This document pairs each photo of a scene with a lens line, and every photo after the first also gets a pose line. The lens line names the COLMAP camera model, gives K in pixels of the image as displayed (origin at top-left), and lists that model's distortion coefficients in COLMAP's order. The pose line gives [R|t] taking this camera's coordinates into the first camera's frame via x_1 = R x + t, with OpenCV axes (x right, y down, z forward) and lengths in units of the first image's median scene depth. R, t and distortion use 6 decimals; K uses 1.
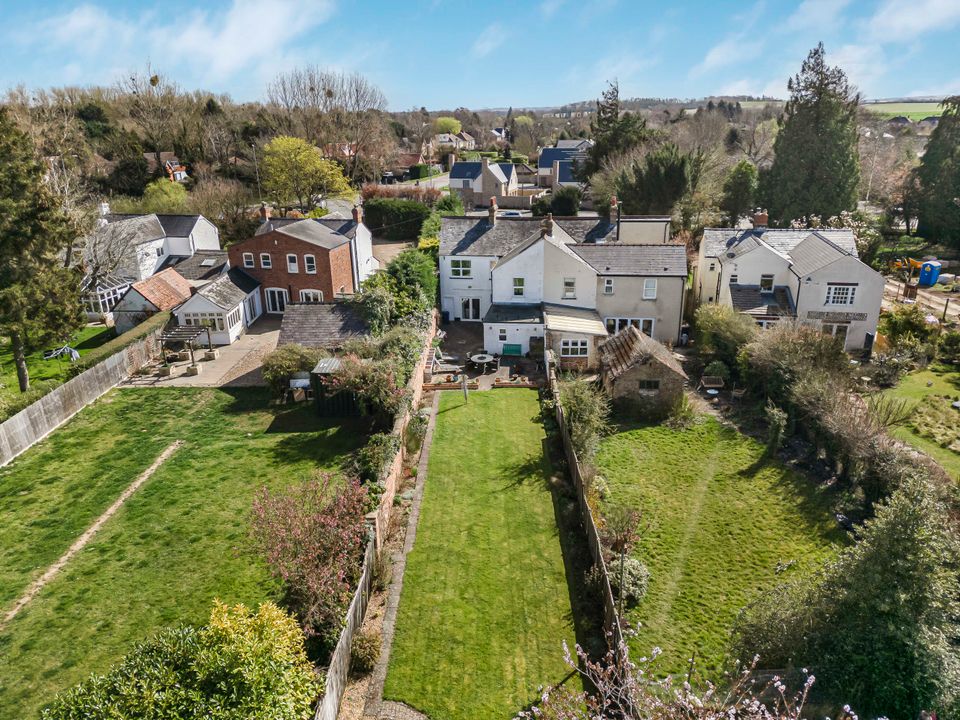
lens RADIAL K [[662.4, 0, 485.3], [0, 662.4, 360.0], [0, 0, 1]] dist [0.054849, -0.003620]
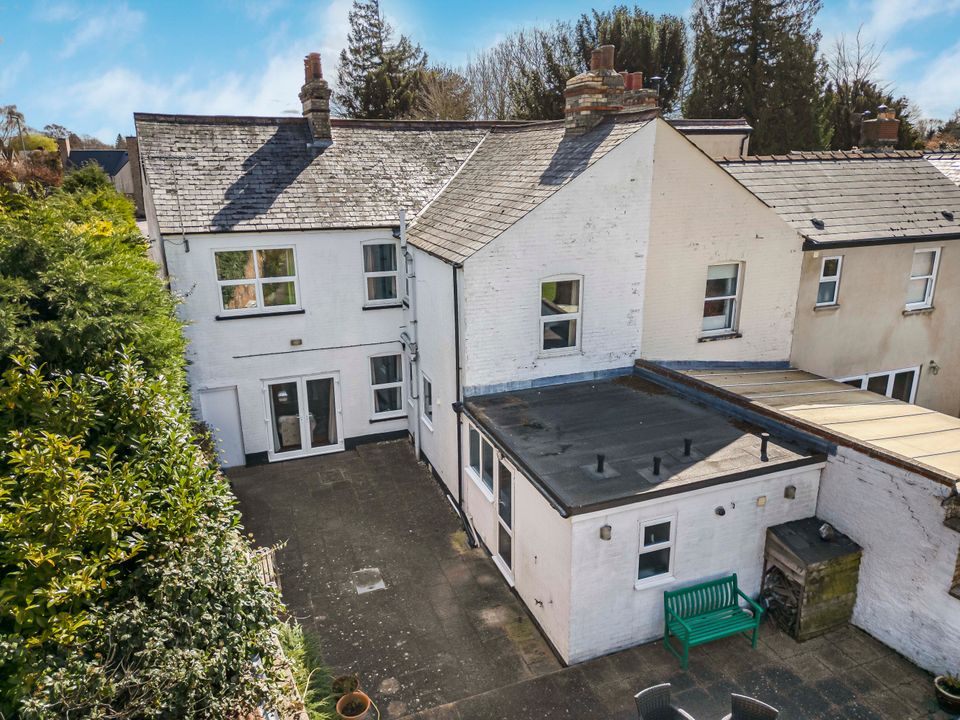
lens RADIAL K [[662.4, 0, 485.3], [0, 662.4, 360.0], [0, 0, 1]] dist [0.054849, -0.003620]
pose [[0.868042, -0.134797, 0.477841, -0.102212], [0.162995, 0.986466, -0.017818, -0.094687], [-0.468972, 0.093352, 0.878266, 0.798663]]
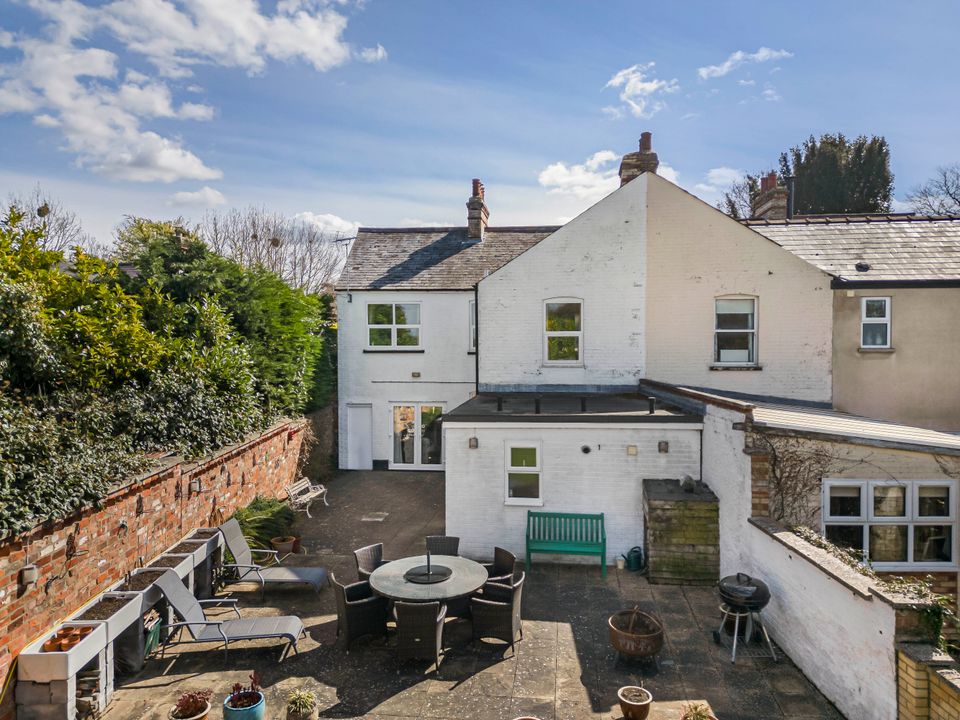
lens RADIAL K [[662.4, 0, 485.3], [0, 662.4, 360.0], [0, 0, 1]] dist [0.054849, -0.003620]
pose [[0.999340, 0.014000, 0.033517, 0.003558], [-0.002825, 0.949898, -0.312547, -0.001430], [-0.036213, 0.312246, 0.949311, 0.720952]]
